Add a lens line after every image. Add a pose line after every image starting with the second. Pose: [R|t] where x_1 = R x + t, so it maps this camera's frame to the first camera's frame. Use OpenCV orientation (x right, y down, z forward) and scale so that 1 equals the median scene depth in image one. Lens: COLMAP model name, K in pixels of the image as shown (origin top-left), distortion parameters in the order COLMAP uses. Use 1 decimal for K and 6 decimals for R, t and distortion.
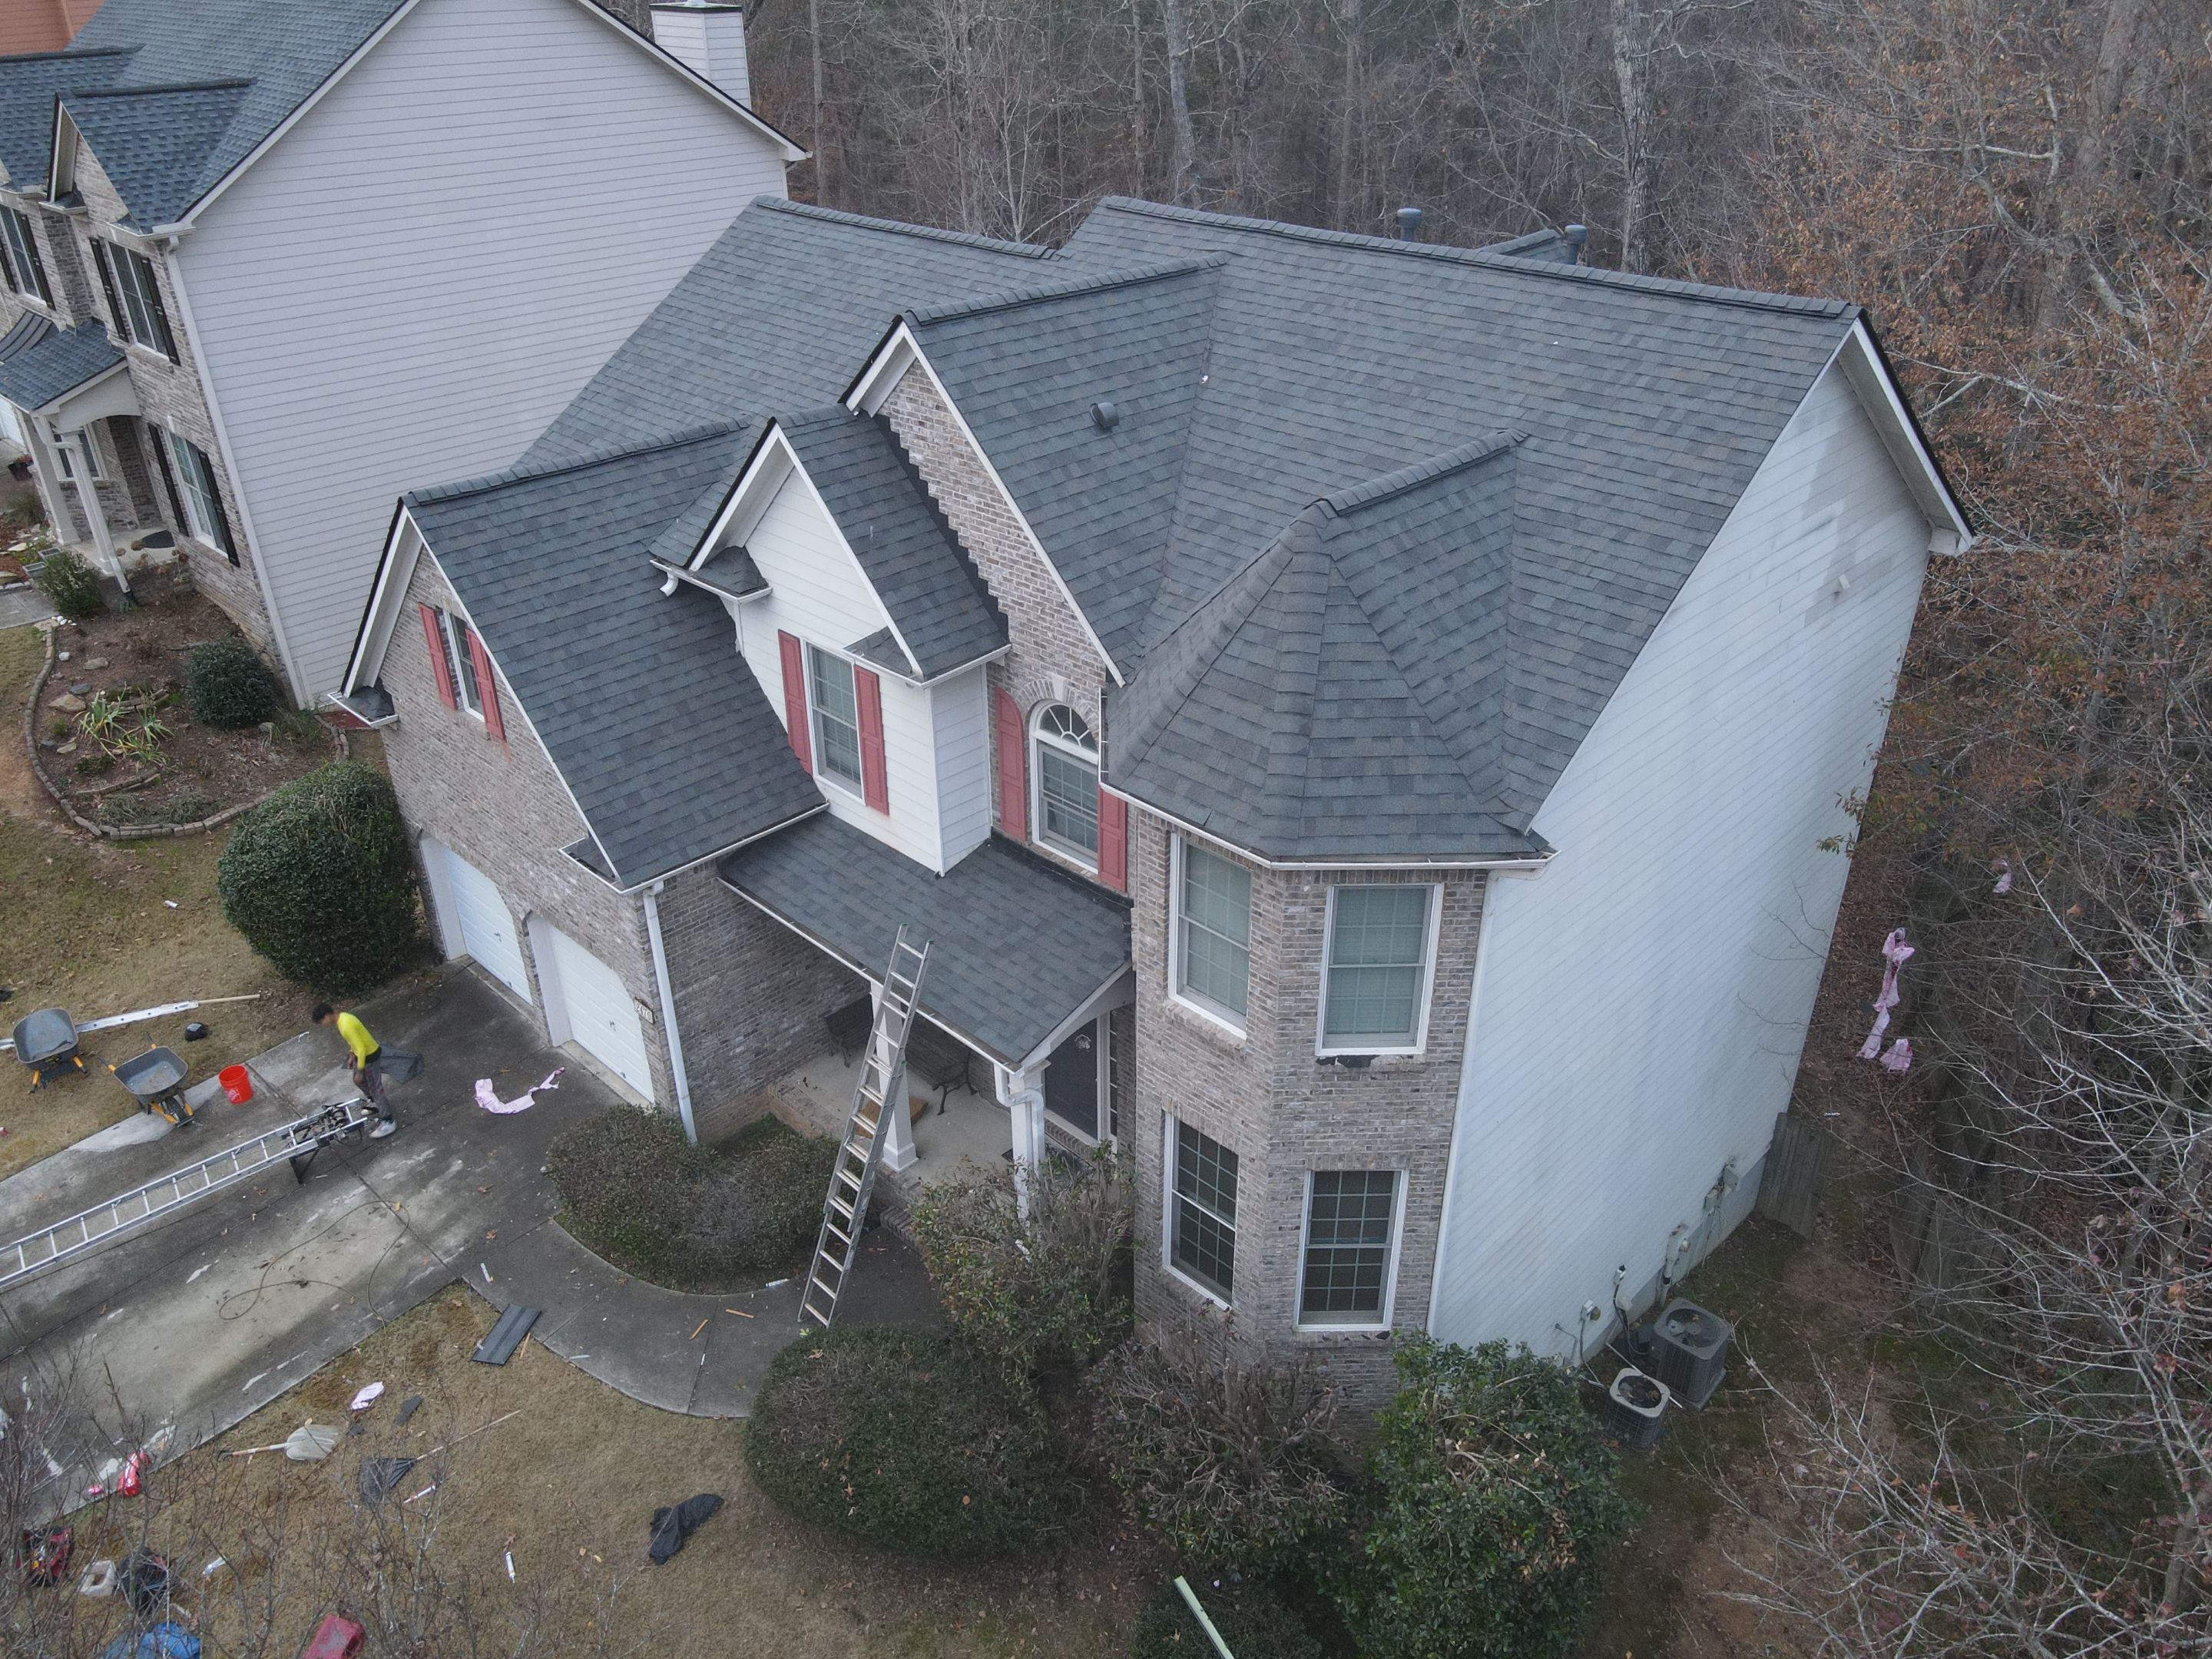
lens RADIAL K [[1614.6, 0, 1106.9], [0, 1614.6, 820.3], [0, 0, 1]] dist [0.008546, -0.000022]
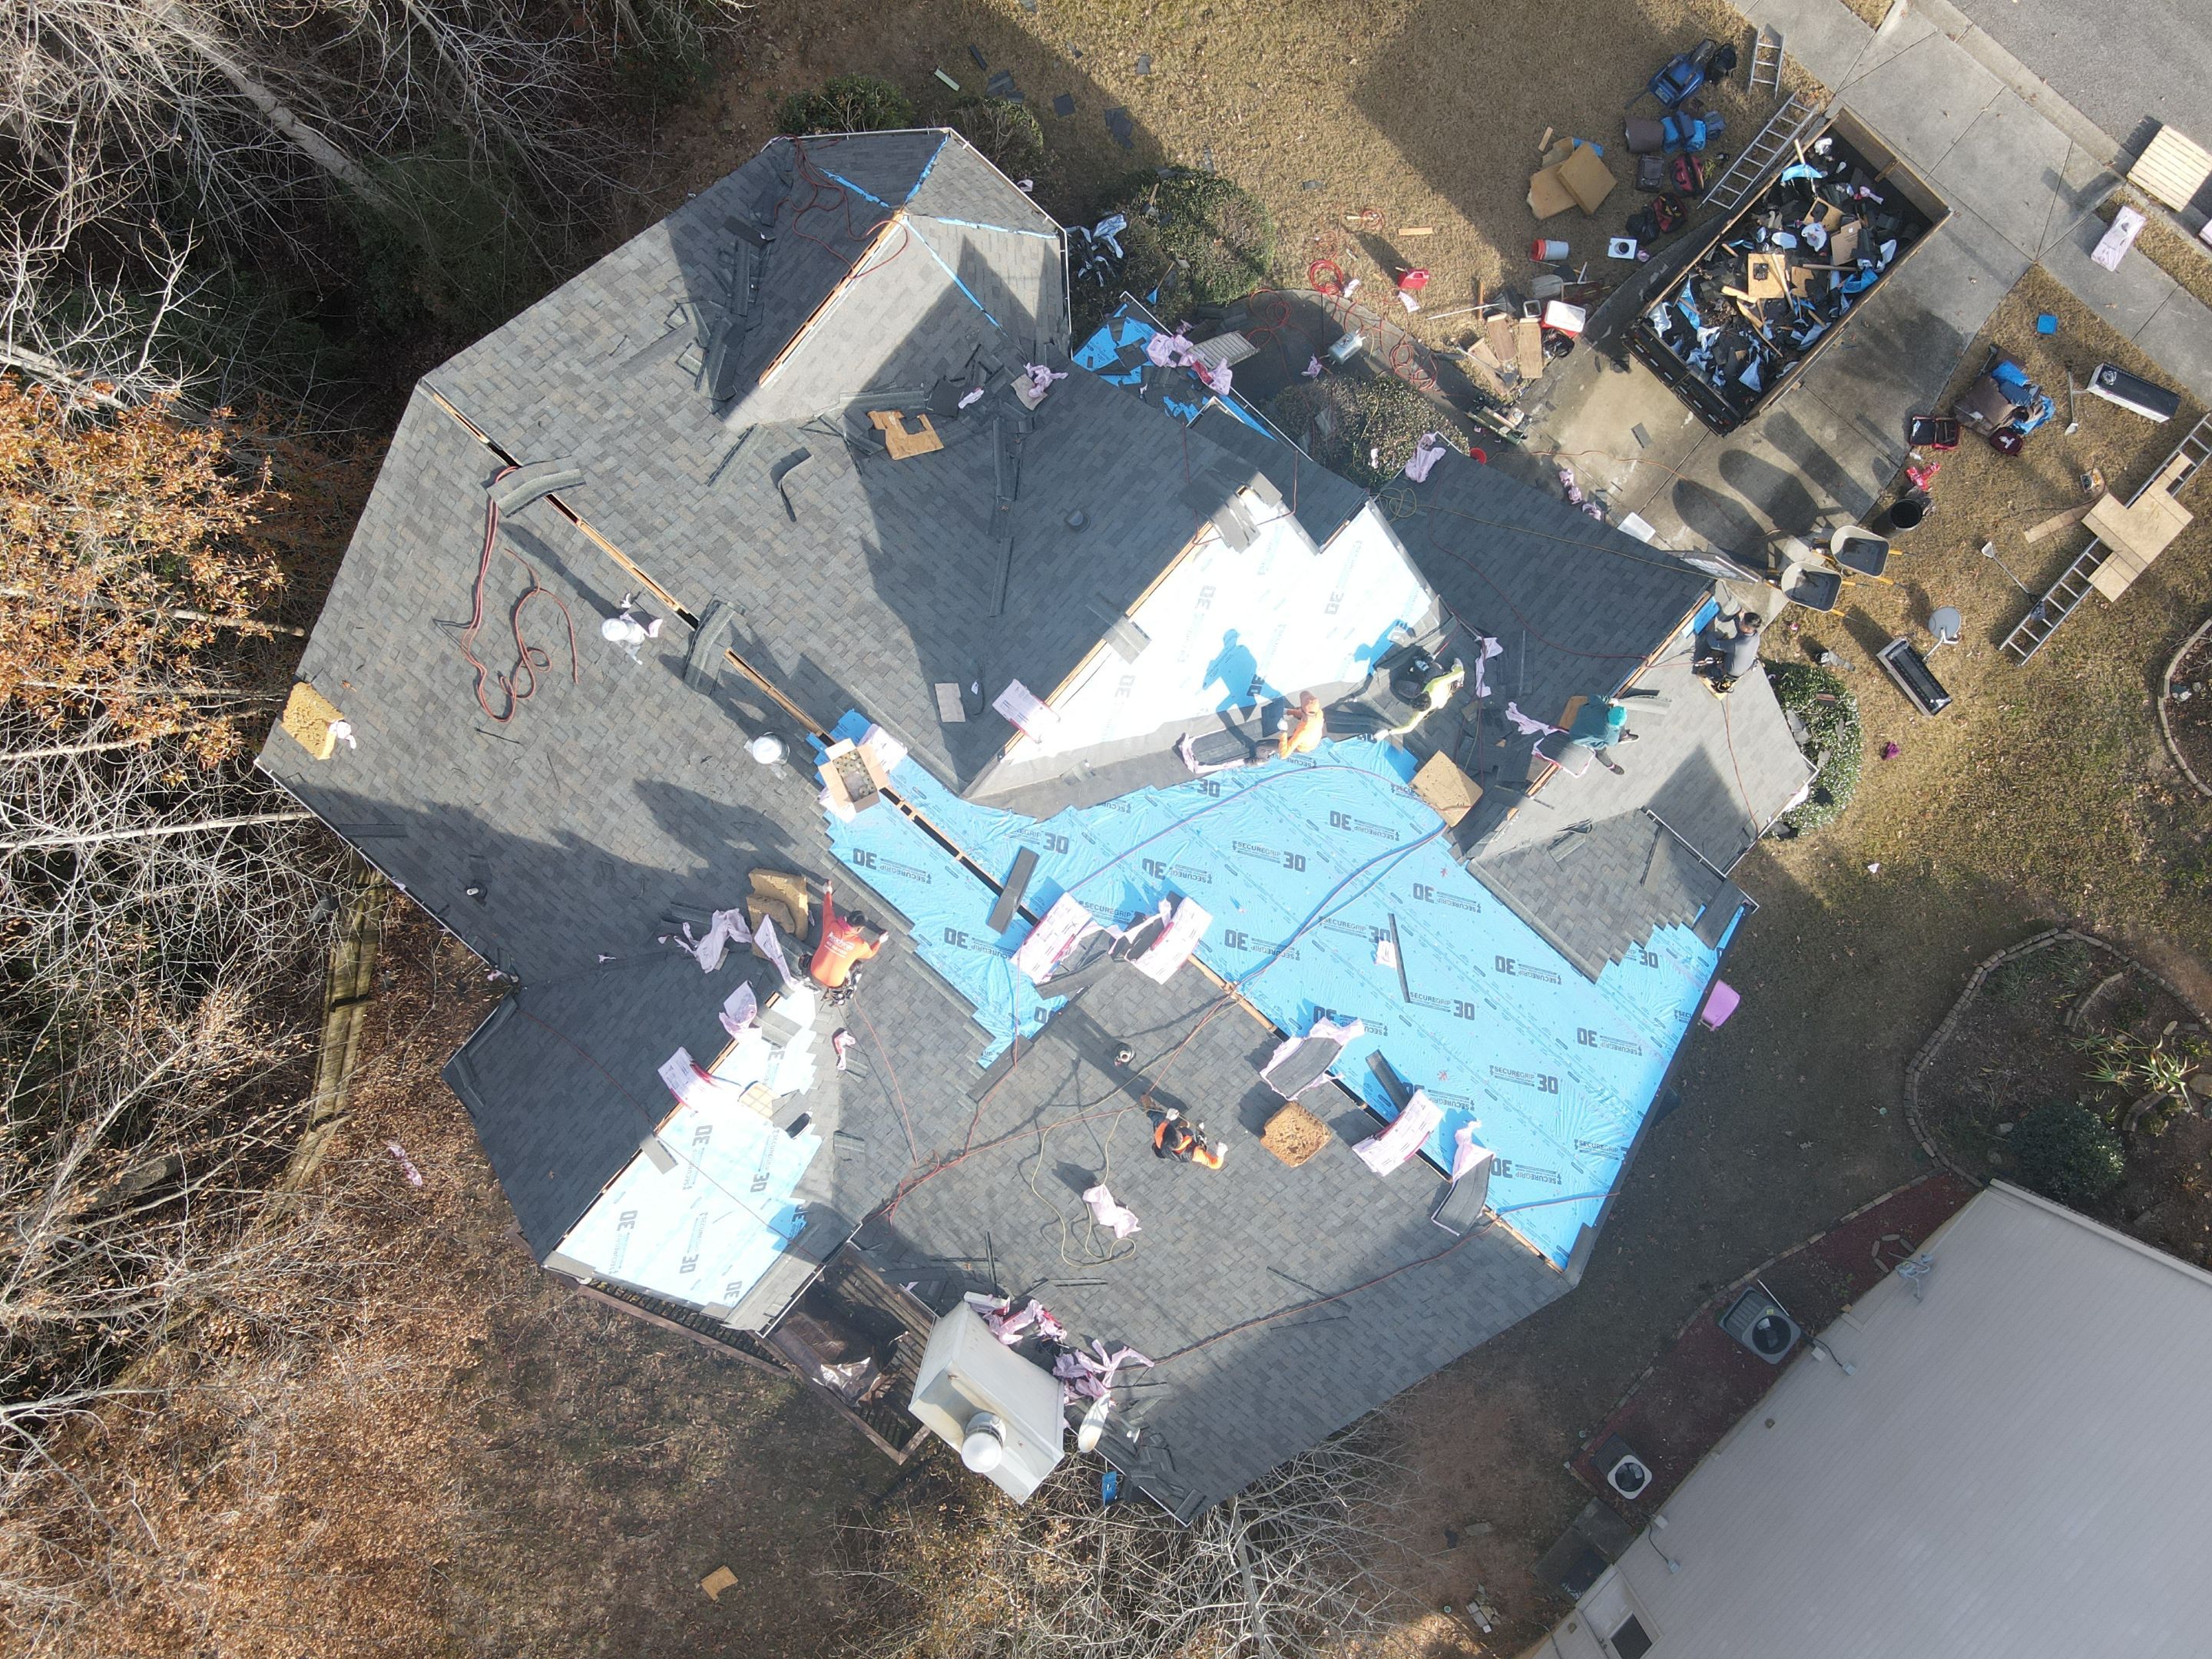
lens RADIAL K [[1614.6, 0, 1103.8], [0, 1614.6, 816.0], [0, 0, 1]] dist [0.008546, -0.000022]
pose [[-0.998729, 0.049868, -0.007314, -0.001253], [-0.032403, -0.524139, 0.851016, -1.219720], [0.038605, 0.850172, 0.525088, 0.553669]]
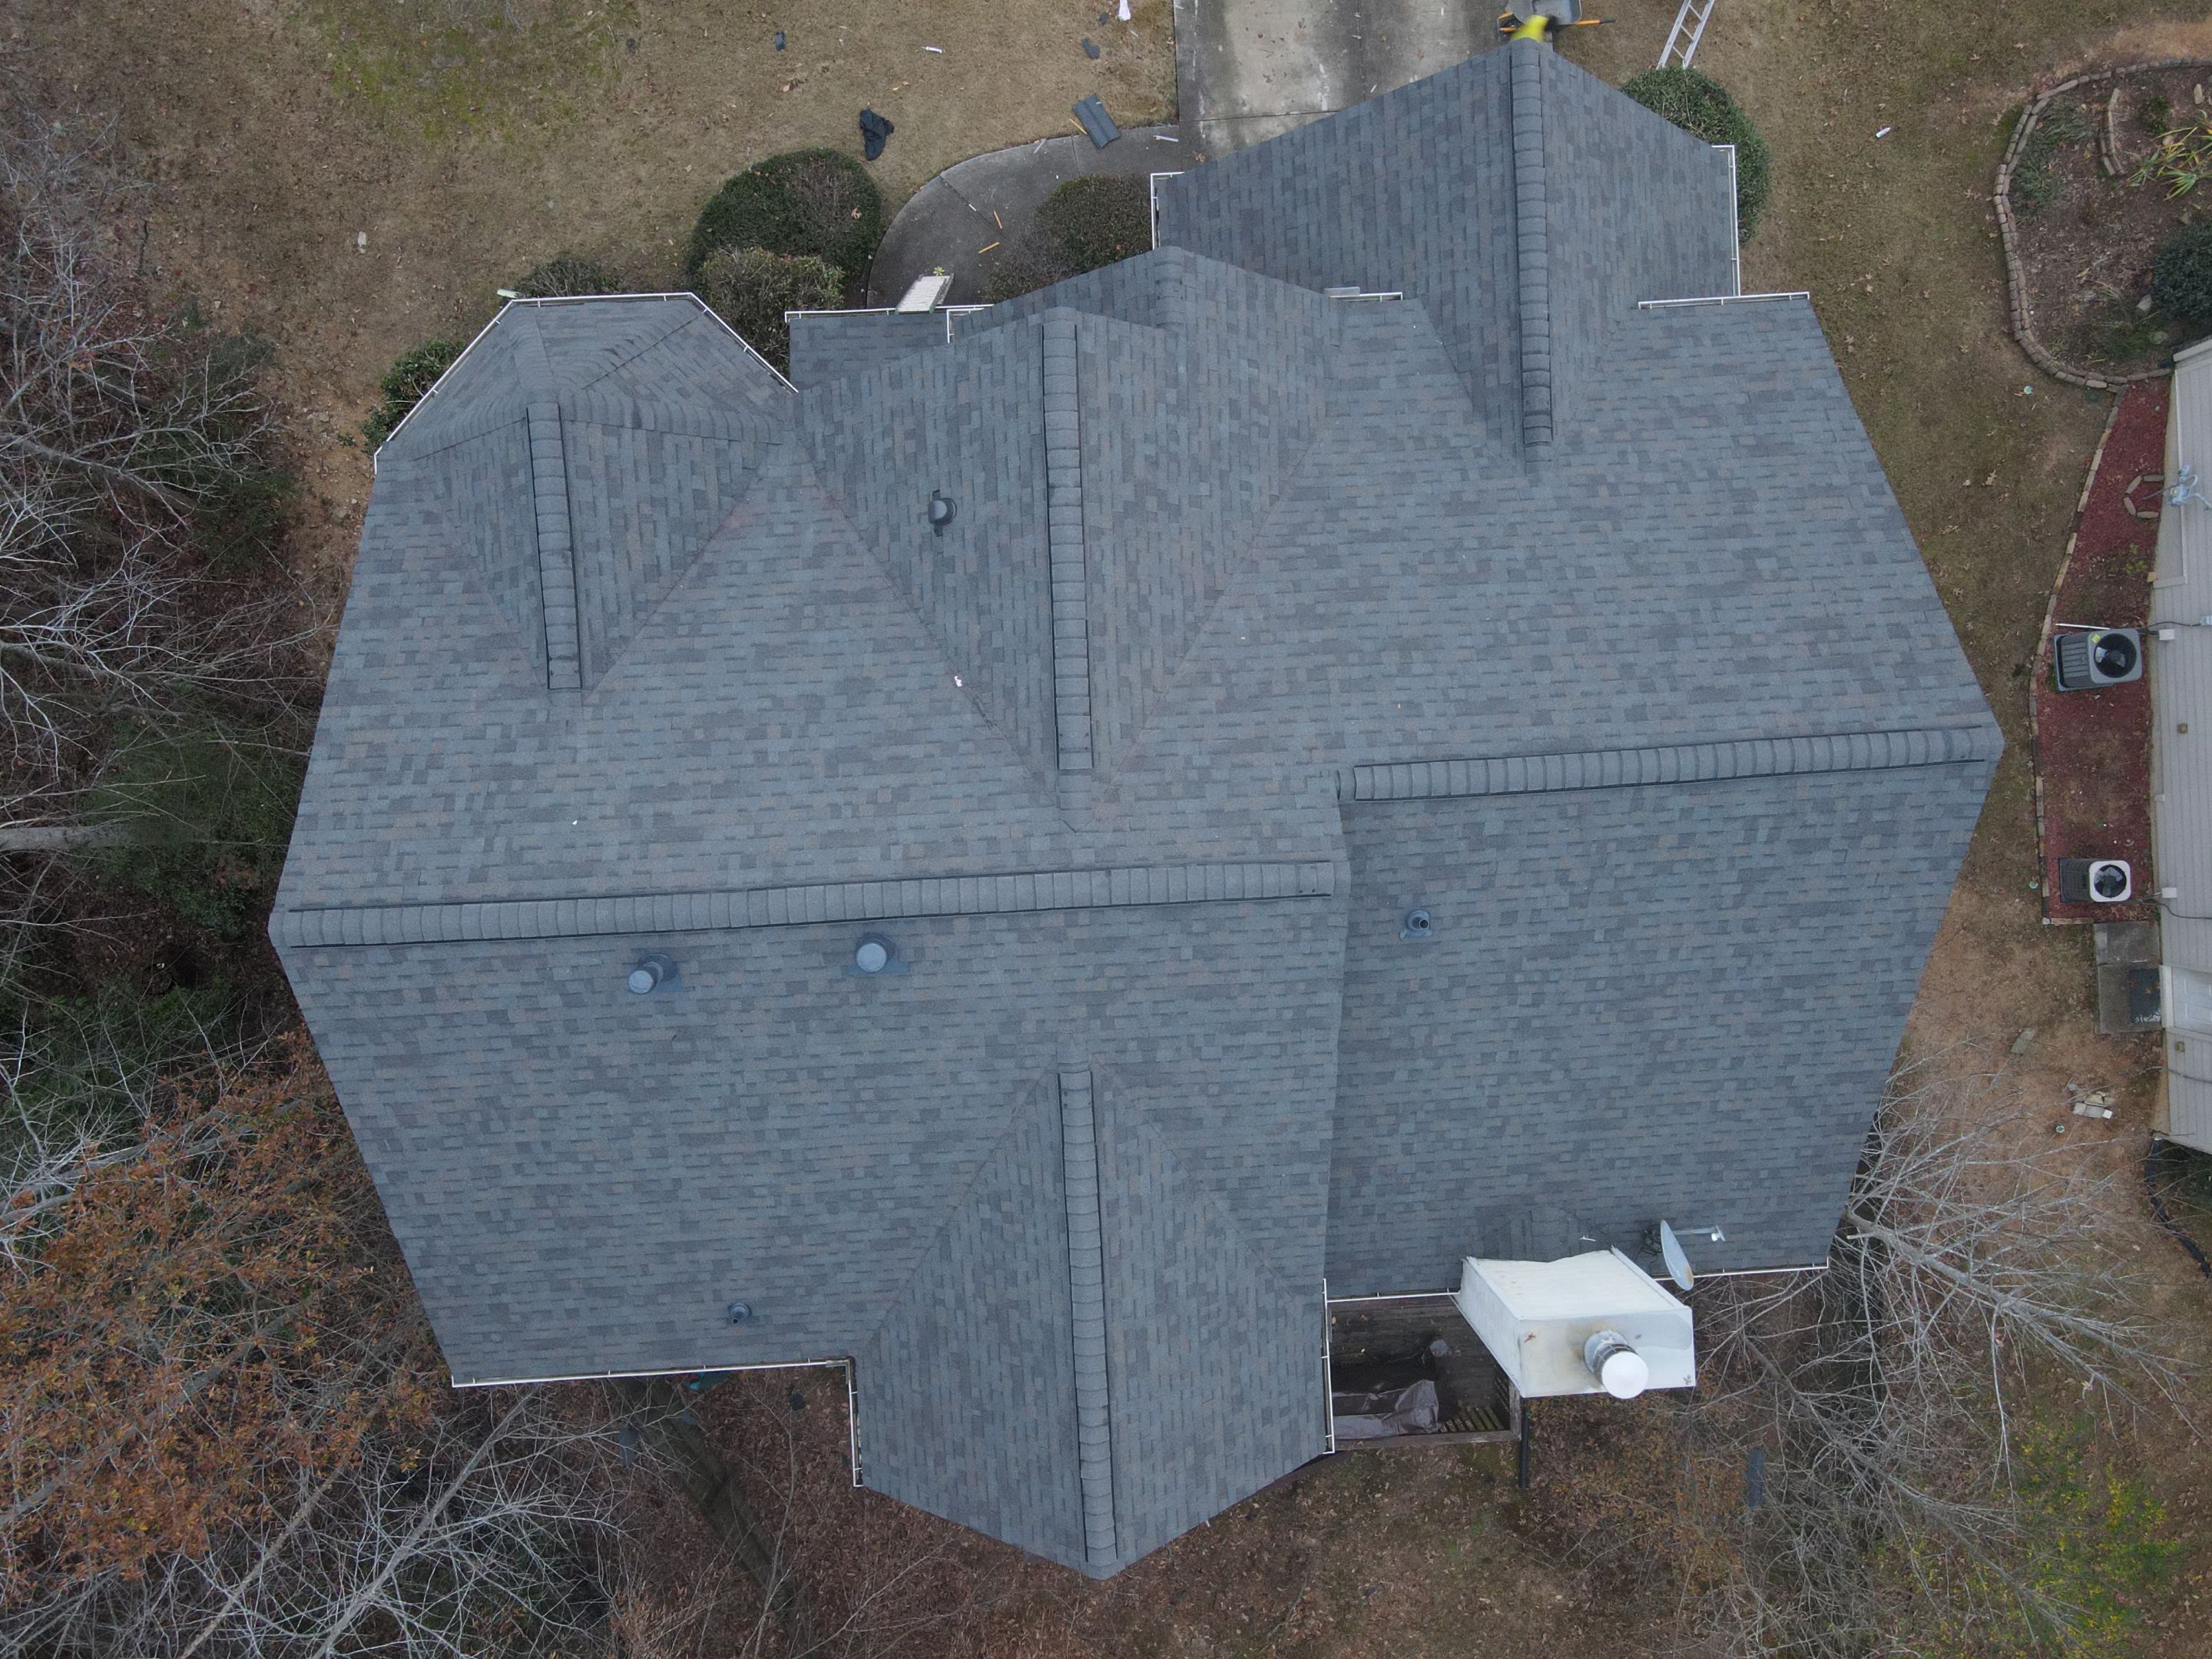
lens RADIAL K [[1614.6, 0, 1103.3], [0, 1614.6, 818.9], [0, 0, 1]] dist [0.008546, -0.000022]
pose [[-0.678305, 0.734776, 0.002573, 0.059587], [-0.382903, -0.356460, 0.852245, -1.079859], [0.627127, 0.577097, 0.523136, 0.628486]]
